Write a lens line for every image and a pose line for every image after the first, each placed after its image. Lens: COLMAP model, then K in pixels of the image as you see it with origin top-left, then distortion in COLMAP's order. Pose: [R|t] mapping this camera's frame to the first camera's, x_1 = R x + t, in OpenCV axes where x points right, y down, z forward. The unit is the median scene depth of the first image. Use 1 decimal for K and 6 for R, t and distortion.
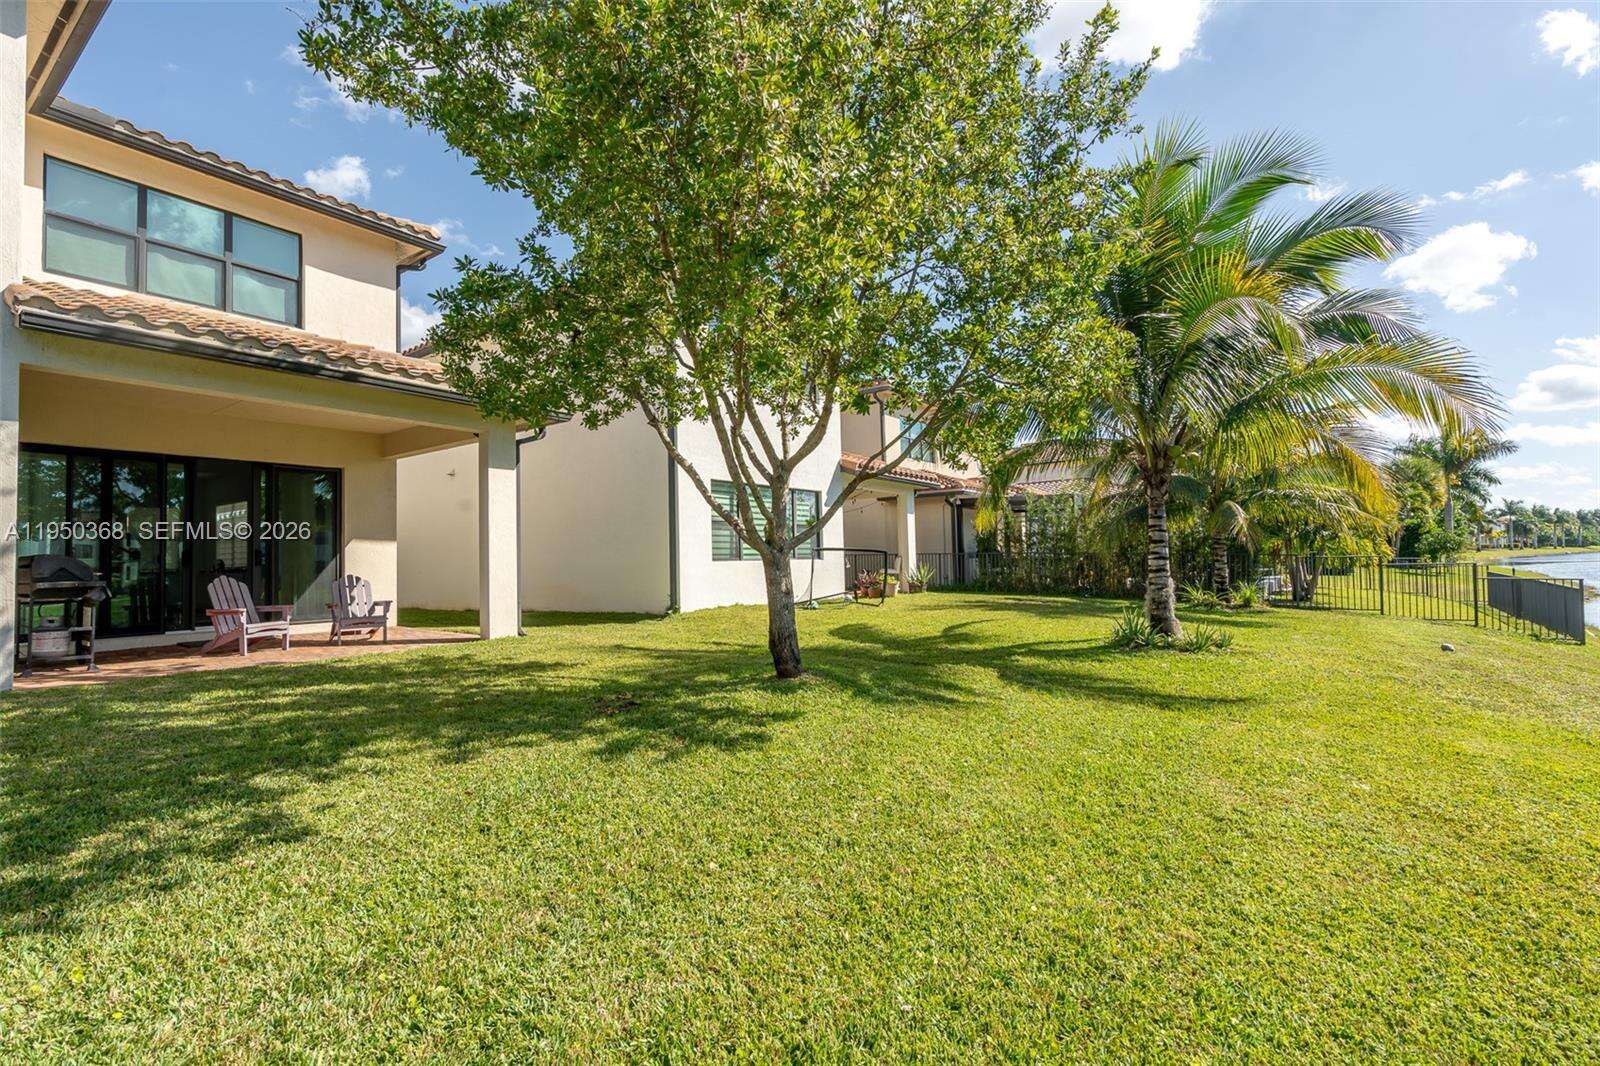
lens RADIAL K [[720.6, 0, 800.0], [0, 720.6, 533.0], [0, 0, 1]] dist [-0.002318, 0.000542]
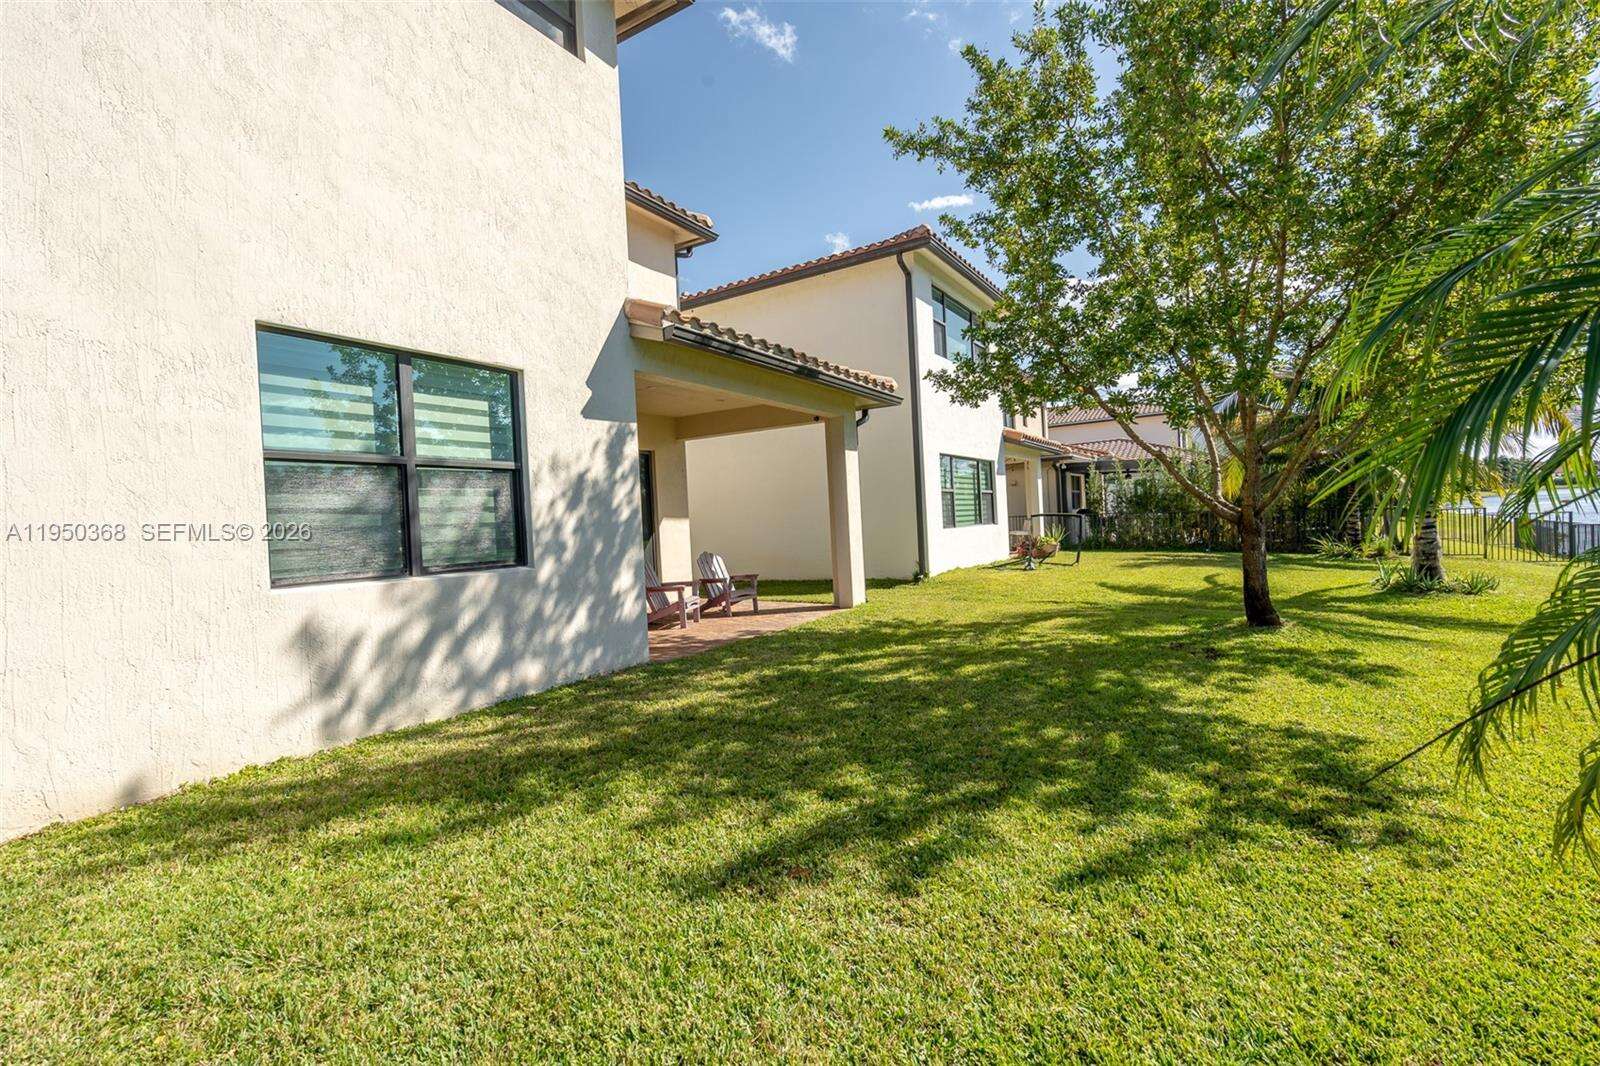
lens RADIAL K [[720.6, 0, 800.0], [0, 720.6, 533.0], [0, 0, 1]] dist [-0.002318, 0.000542]
pose [[0.996755, -0.030337, 0.074565, -0.483113], [0.026727, 0.998444, 0.048942, -0.014585], [-0.075933, -0.046790, 0.996014, -0.061747]]
